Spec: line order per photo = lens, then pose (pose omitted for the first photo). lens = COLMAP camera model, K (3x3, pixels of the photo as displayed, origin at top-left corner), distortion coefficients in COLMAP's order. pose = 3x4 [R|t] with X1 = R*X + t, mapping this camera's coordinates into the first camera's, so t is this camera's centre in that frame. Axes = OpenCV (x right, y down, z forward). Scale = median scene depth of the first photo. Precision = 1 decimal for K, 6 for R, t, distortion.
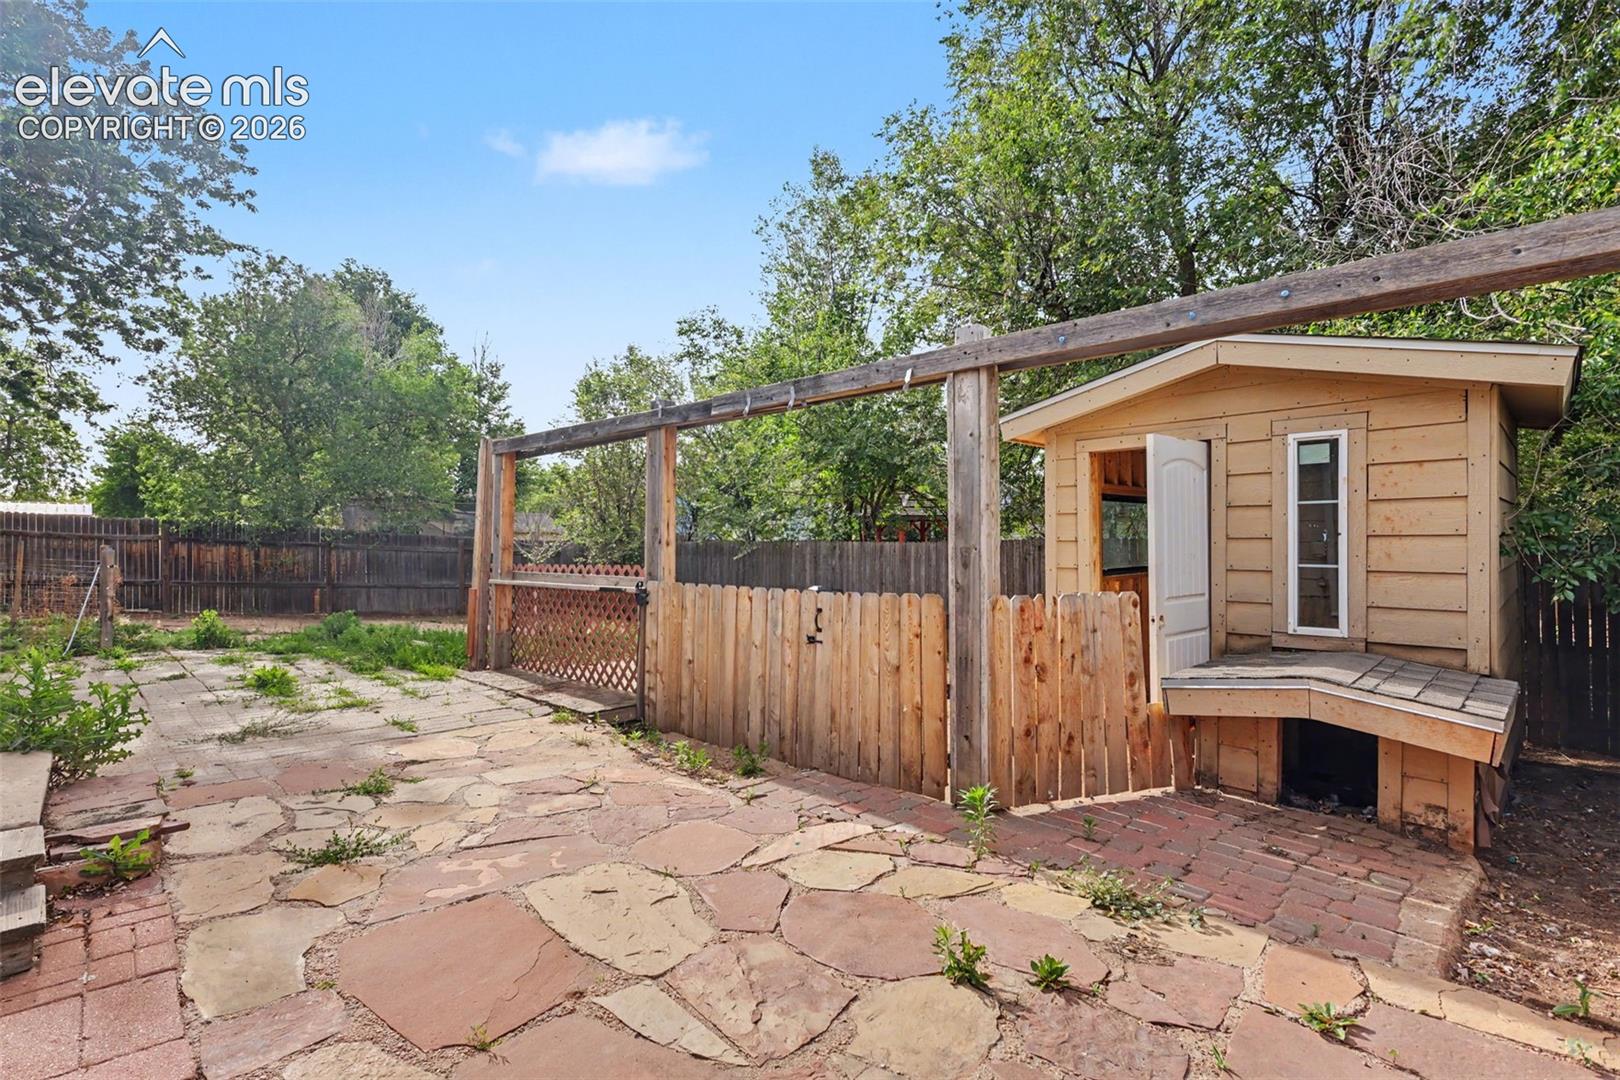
lens RADIAL K [[754.2, 0, 806.5], [0, 754.2, 539.2], [0, 0, 1]] dist [-0.001204, 0.001697]
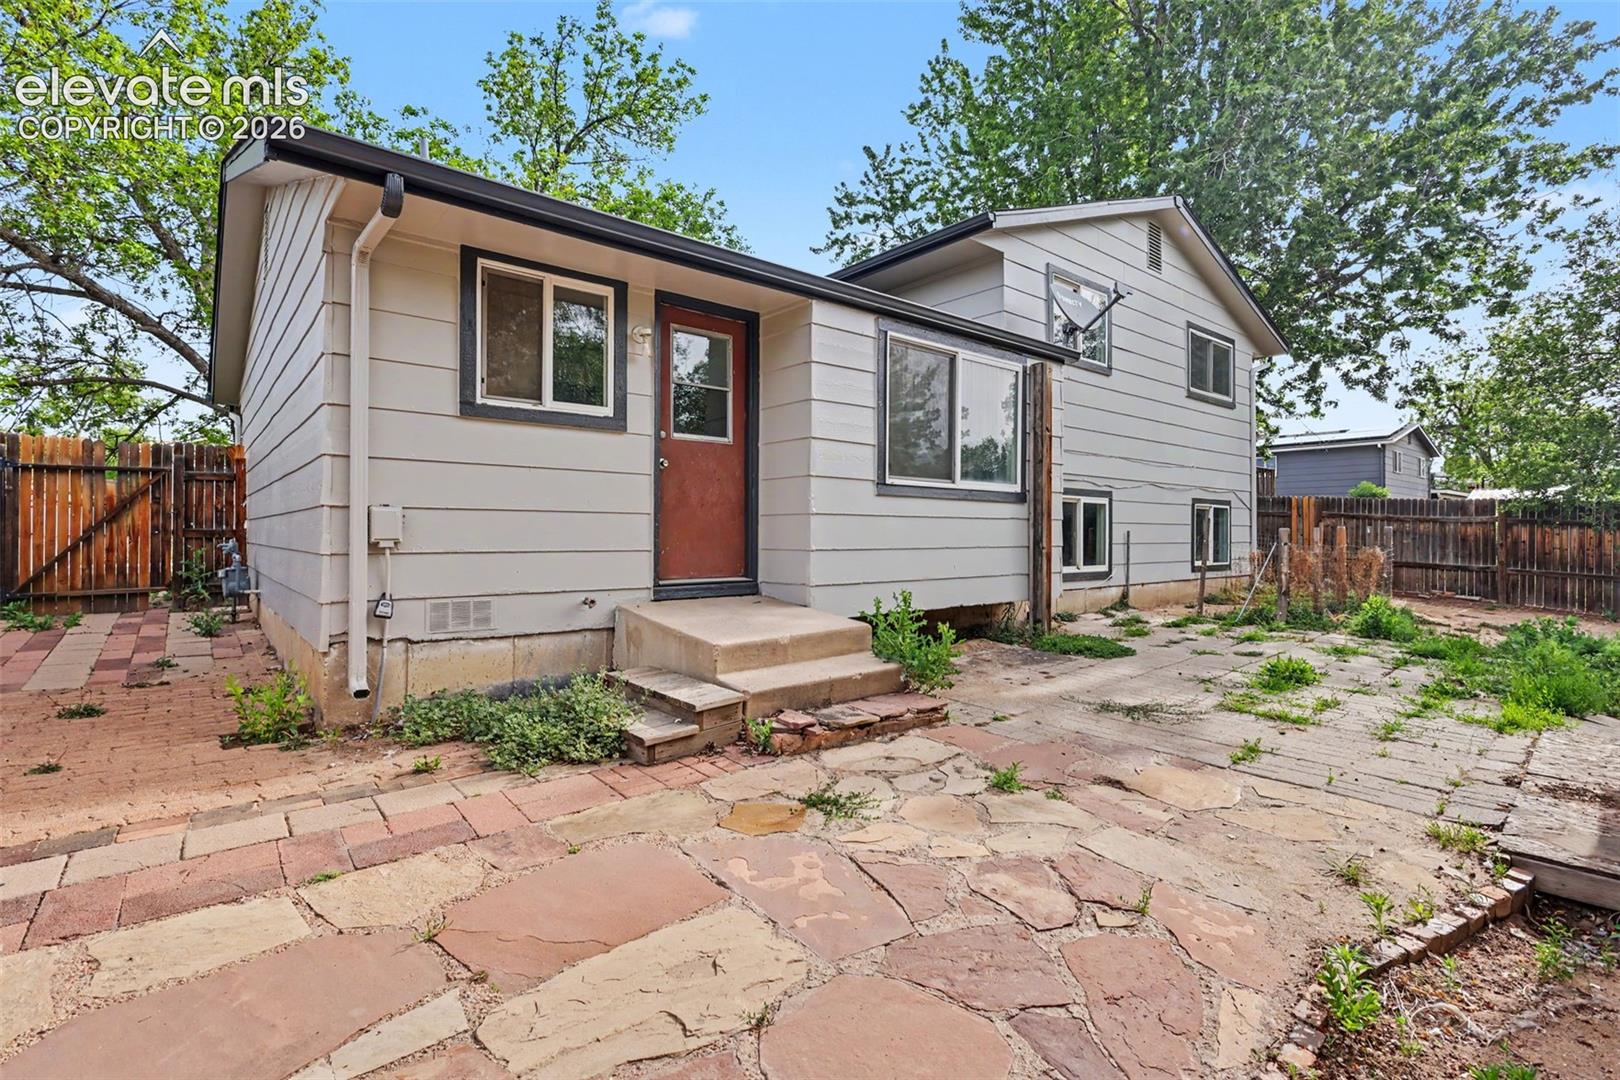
lens RADIAL K [[754.2, 0, 816.2], [0, 754.2, 532.6], [0, 0, 1]] dist [-0.001204, 0.001697]
pose [[-0.066982, 0.003434, -0.997748, 0.104536], [0.002574, 0.999991, 0.003269, 0.009216], [0.997751, -0.002349, -0.066990, 0.260312]]
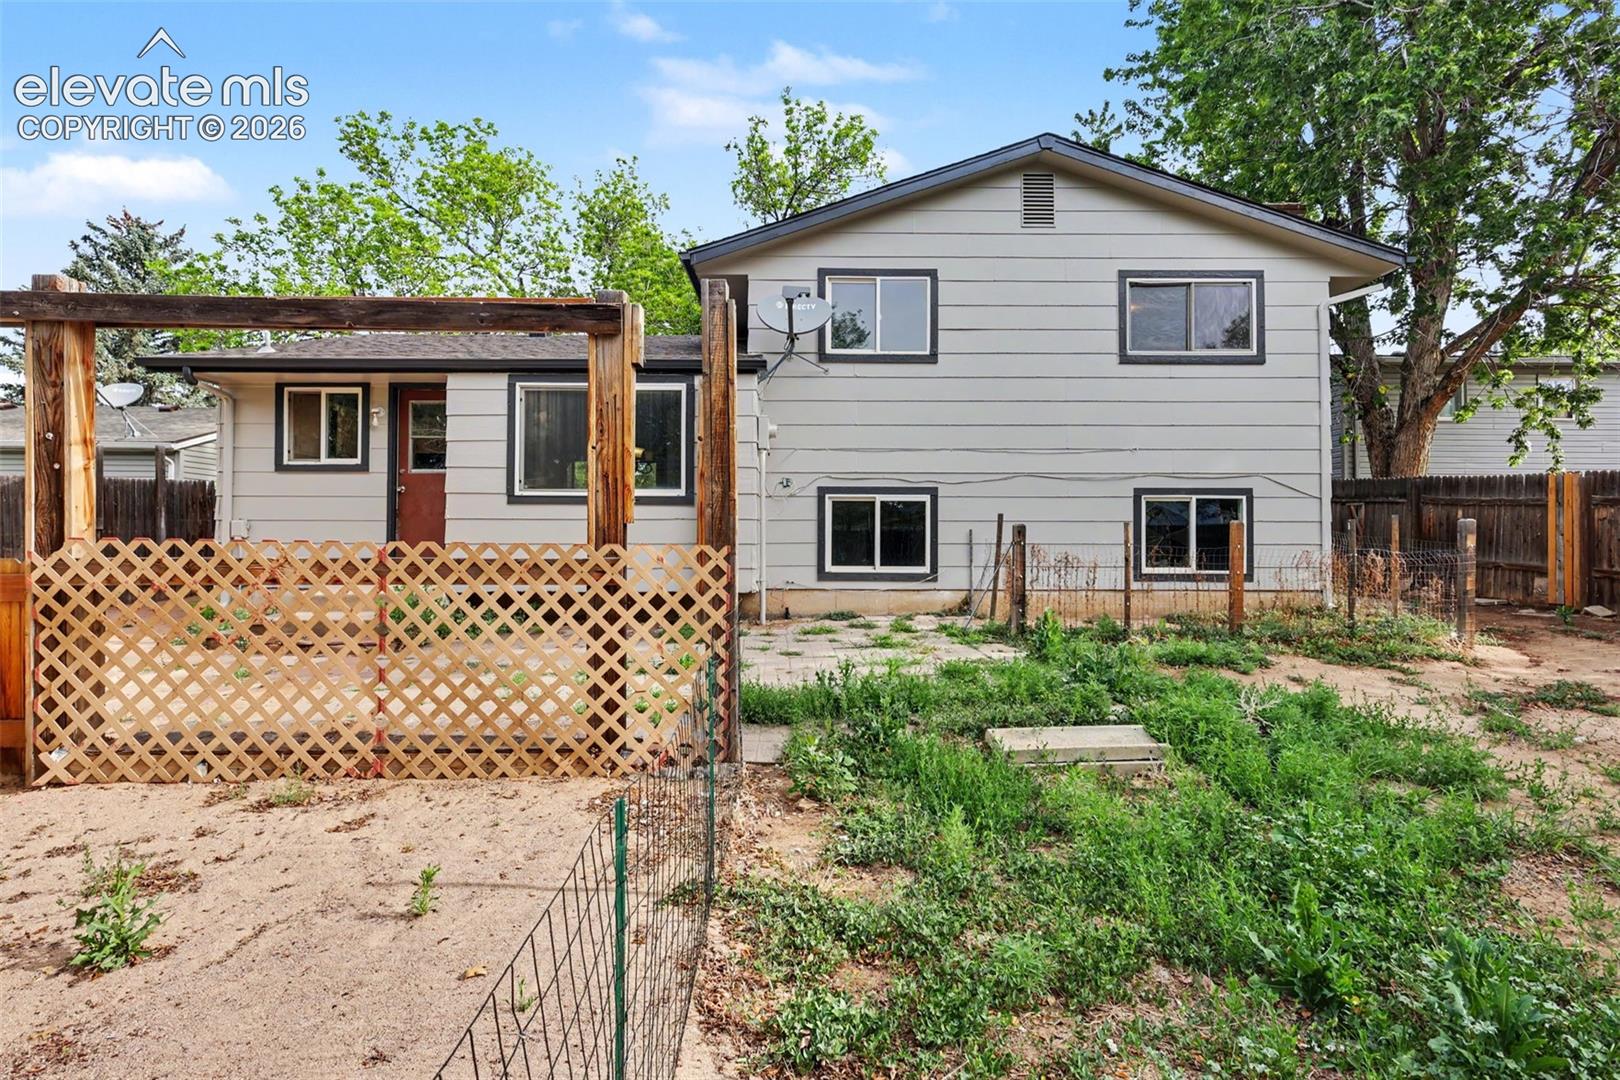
lens RADIAL K [[754.2, 0, 806.9], [0, 754.2, 531.9], [0, 0, 1]] dist [-0.001204, 0.001697]
pose [[-0.685047, -0.001114, -0.728498, -0.104574], [0.005706, 0.999960, -0.006894, 0.018099], [0.728476, -0.008879, -0.685014, 0.999840]]
